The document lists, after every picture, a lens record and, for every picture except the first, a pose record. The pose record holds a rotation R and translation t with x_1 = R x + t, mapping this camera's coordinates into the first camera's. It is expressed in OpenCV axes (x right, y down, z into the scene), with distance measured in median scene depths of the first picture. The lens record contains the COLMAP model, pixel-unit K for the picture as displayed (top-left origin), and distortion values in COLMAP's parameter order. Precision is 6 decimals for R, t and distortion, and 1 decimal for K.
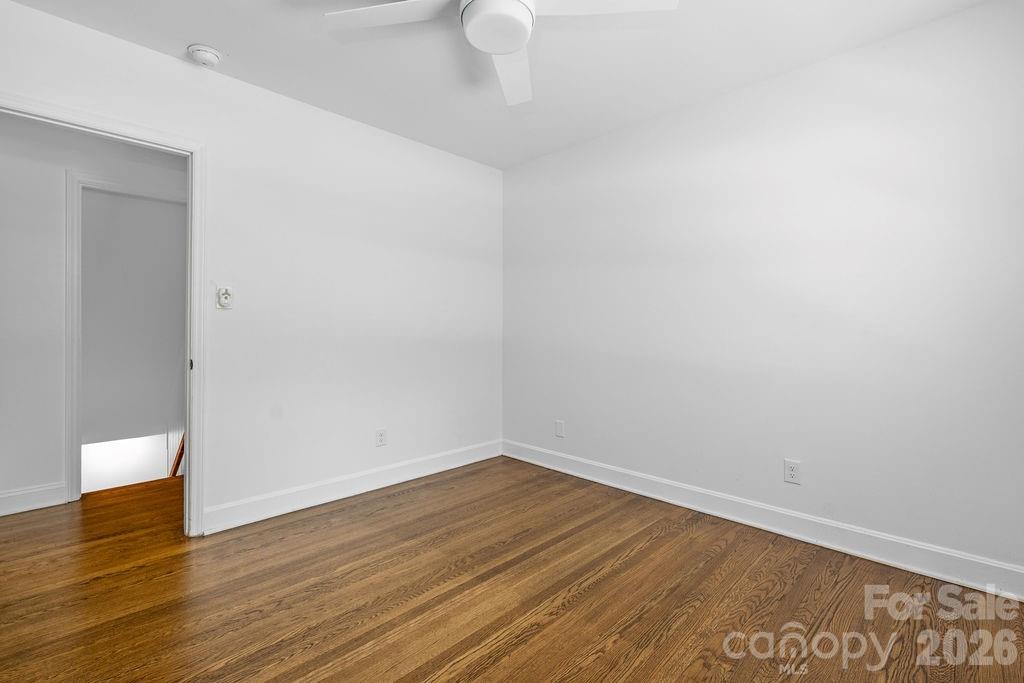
lens RADIAL K [[451.5, 0, 517.4], [0, 451.5, 325.8], [0, 0, 1]] dist [-0.001003, -0.000195]
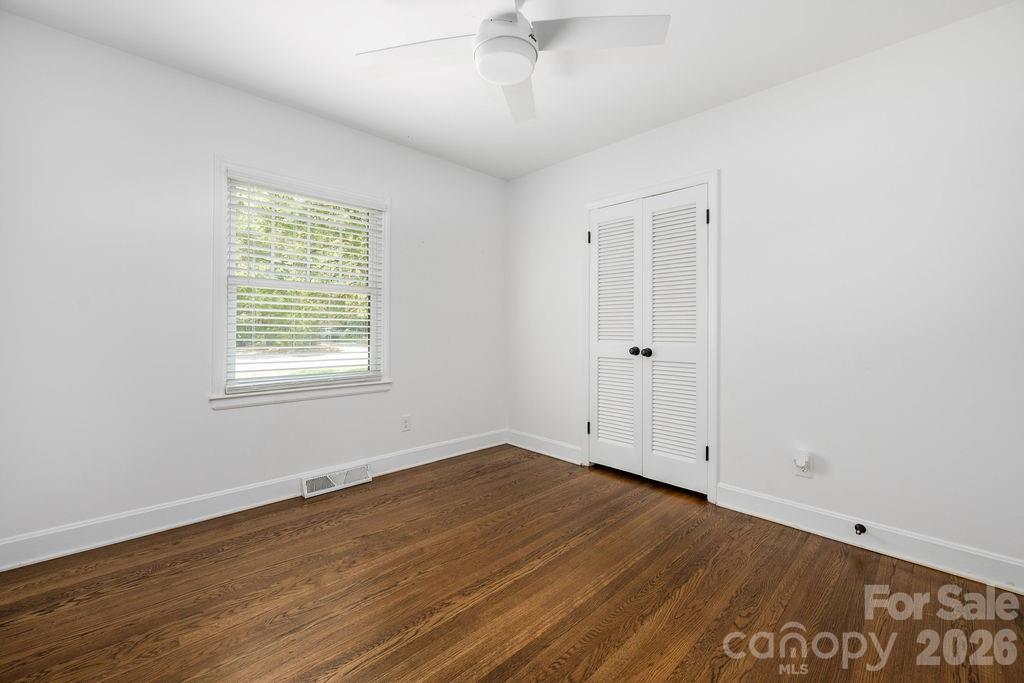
lens RADIAL K [[425.3, 0, 509.8], [0, 425.3, 333.5], [0, 0, 1]] dist [0.000280, -0.000102]
pose [[-0.999798, -0.008514, 0.018191, -0.060125], [-0.008383, 0.999939, 0.007252, 0.011573], [-0.018252, 0.007098, -0.999808, 1.520805]]
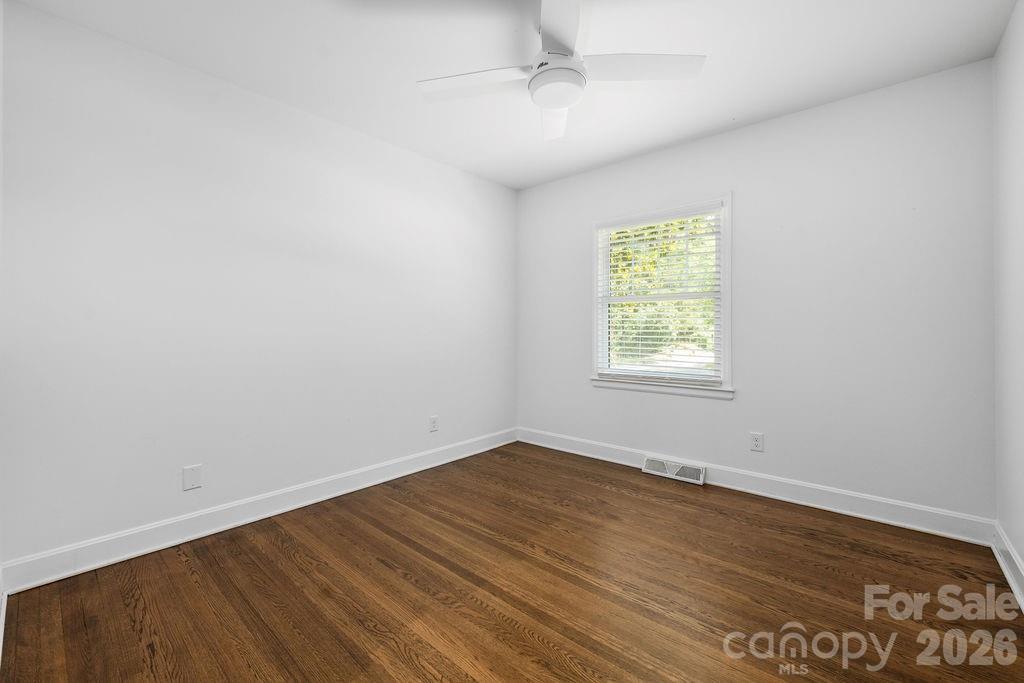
lens RADIAL K [[425.3, 0, 509.8], [0, 425.3, 333.5], [0, 0, 1]] dist [0.000280, -0.000102]
pose [[-0.058233, -0.006870, 0.998279, -0.897811], [-0.008092, 0.999947, 0.006409, 0.006680], [-0.998270, -0.007705, -0.058286, 0.887174]]
